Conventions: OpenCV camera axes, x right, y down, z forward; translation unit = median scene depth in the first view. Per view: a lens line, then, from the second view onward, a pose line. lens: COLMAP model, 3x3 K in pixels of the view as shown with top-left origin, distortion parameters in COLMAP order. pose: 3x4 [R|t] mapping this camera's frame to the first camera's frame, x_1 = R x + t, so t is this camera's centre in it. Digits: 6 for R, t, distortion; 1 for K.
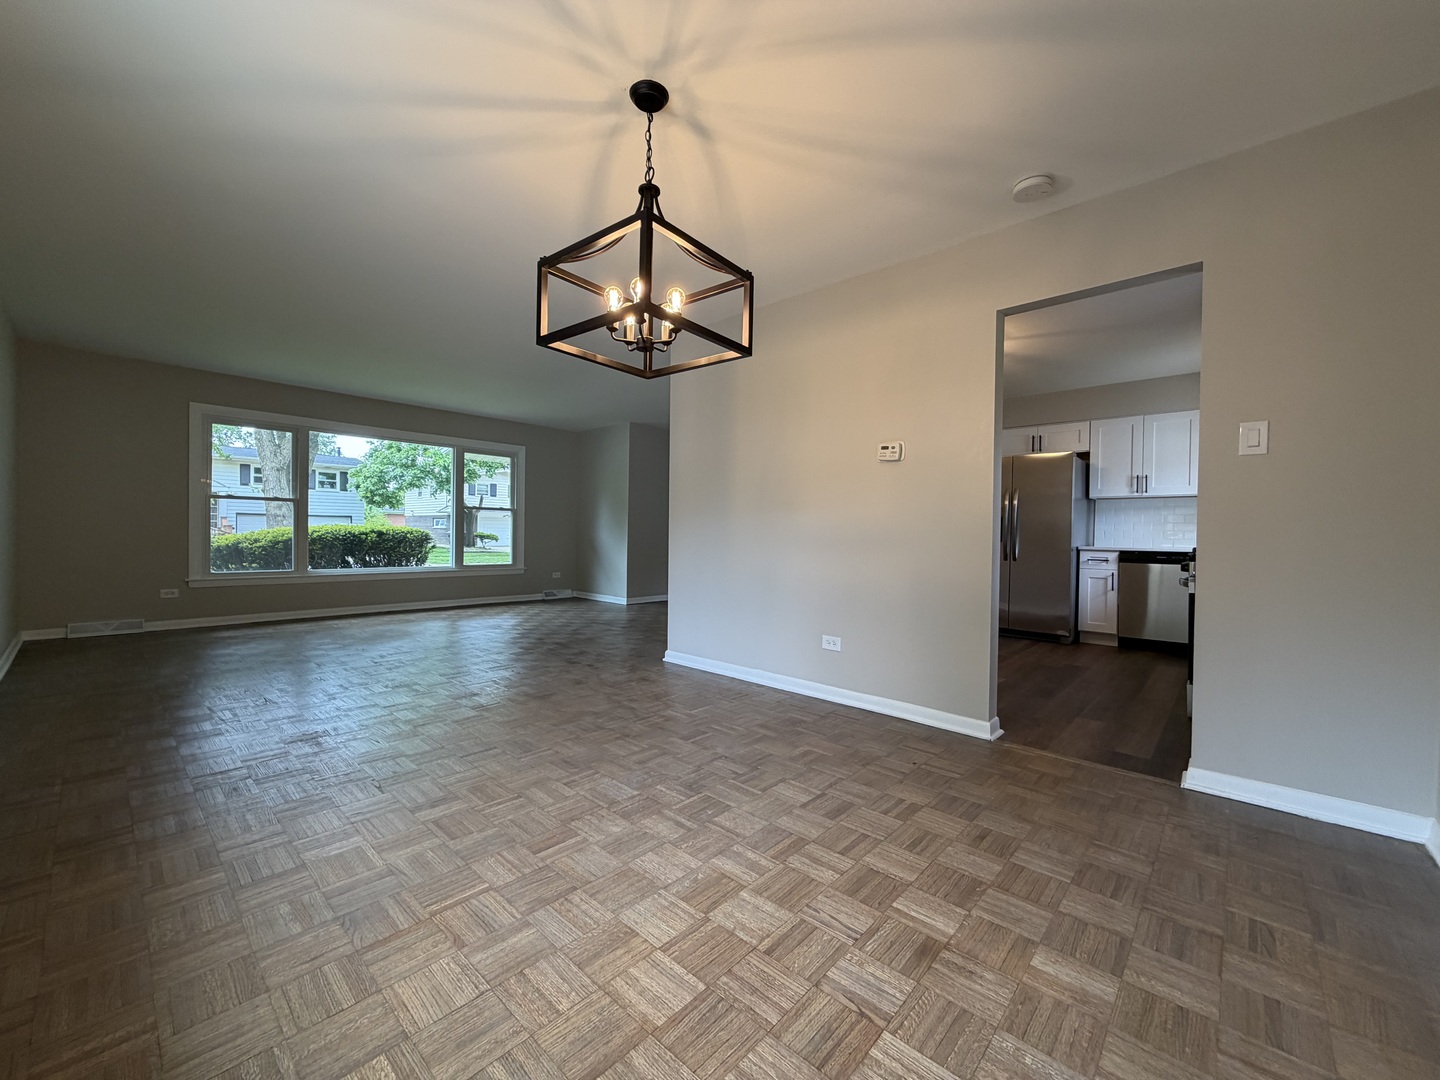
lens RADIAL K [[574.2, 0, 717.6], [0, 574.2, 541.4], [0, 0, 1]] dist [0.001062, -0.000440]
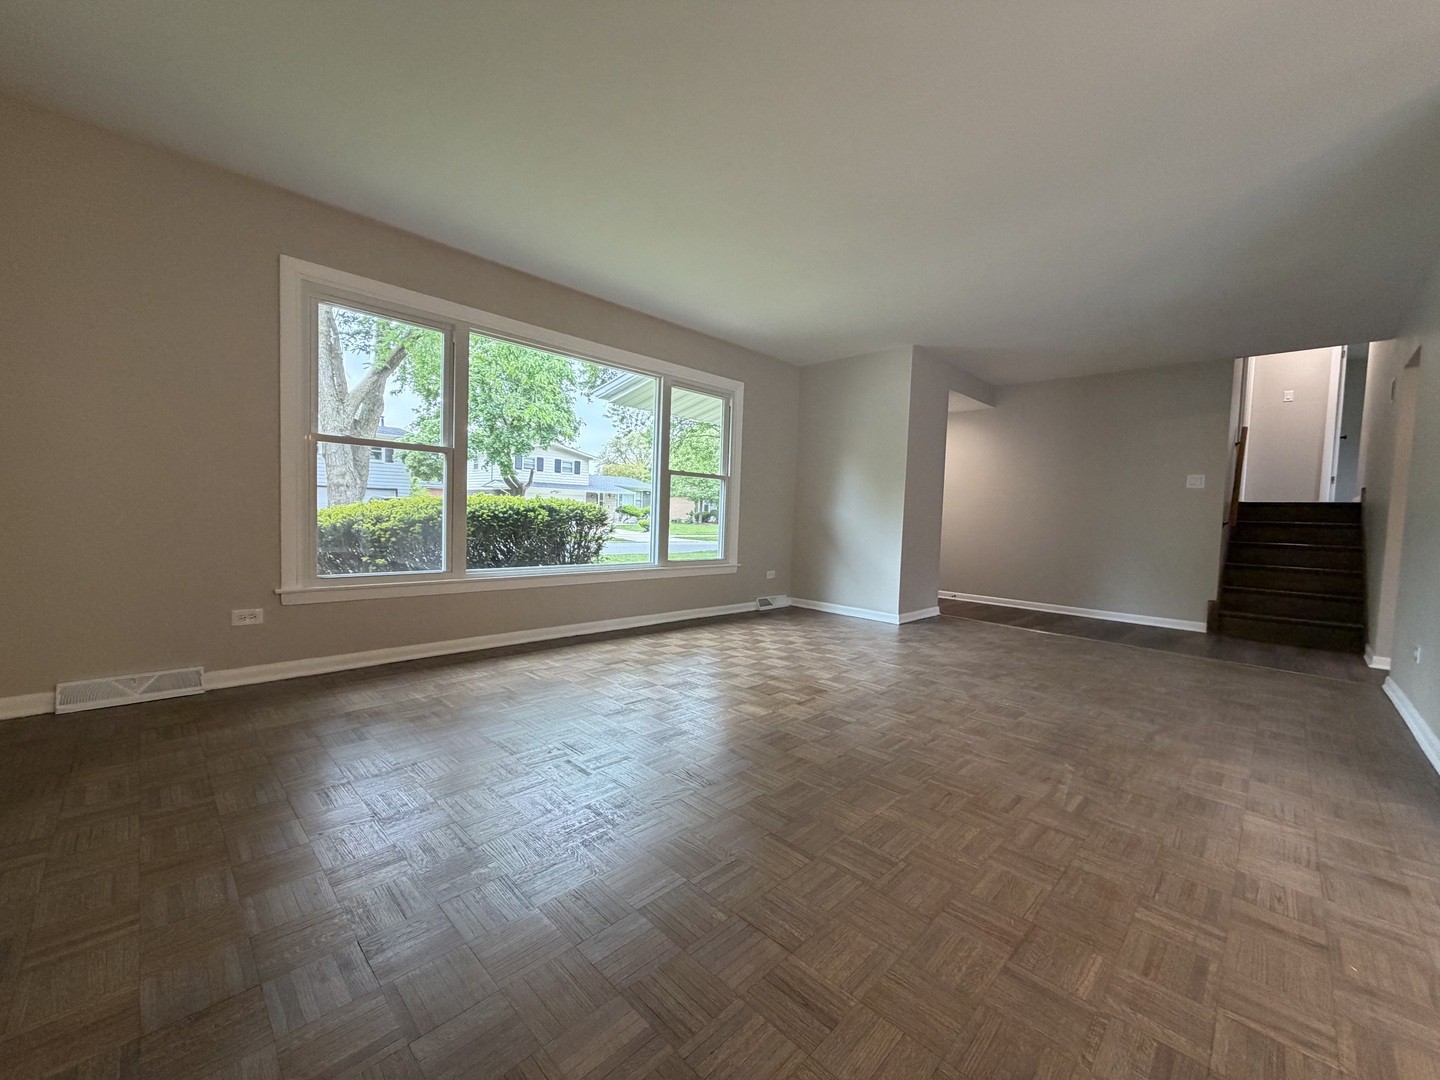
lens RADIAL K [[574.2, 0, 718.3], [0, 574.2, 539.7], [0, 0, 1]] dist [0.001062, -0.000440]
pose [[0.999223, 0.019706, -0.034146, -0.389512], [-0.018605, 0.999307, 0.032242, -0.005031], [0.034758, -0.031581, 0.998897, 0.377105]]
